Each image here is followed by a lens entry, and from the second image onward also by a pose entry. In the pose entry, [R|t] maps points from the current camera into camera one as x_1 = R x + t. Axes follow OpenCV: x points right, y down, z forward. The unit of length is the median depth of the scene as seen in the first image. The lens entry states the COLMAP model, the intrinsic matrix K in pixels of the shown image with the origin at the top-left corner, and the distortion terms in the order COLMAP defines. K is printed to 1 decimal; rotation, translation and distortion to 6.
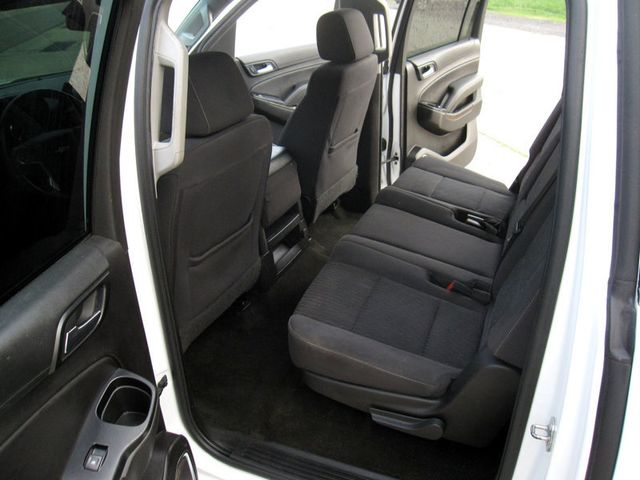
lens RADIAL K [[521.0, 0, 320.0], [0, 521.0, 240.0], [0, 0, 1]] dist [-0.045461, 0.004590]
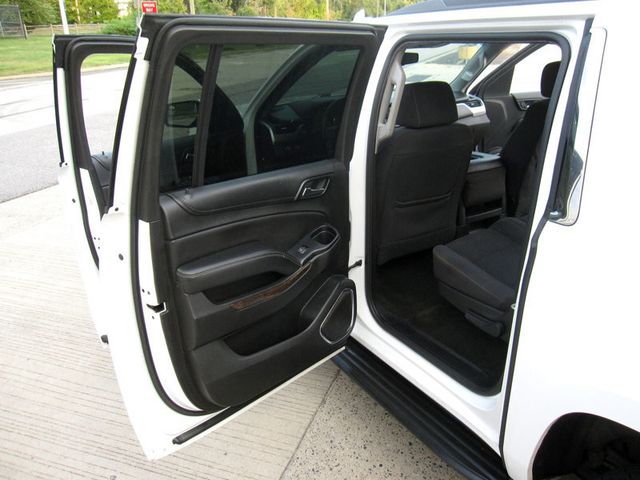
lens RADIAL K [[521.0, 0, 320.0], [0, 521.0, 240.0], [0, 0, 1]] dist [-0.045461, 0.004590]
pose [[0.799012, 0.227716, -0.556530, 0.442040], [-0.265343, 0.964059, 0.013511, 0.171290], [0.539605, 0.136876, 0.830718, -0.432050]]
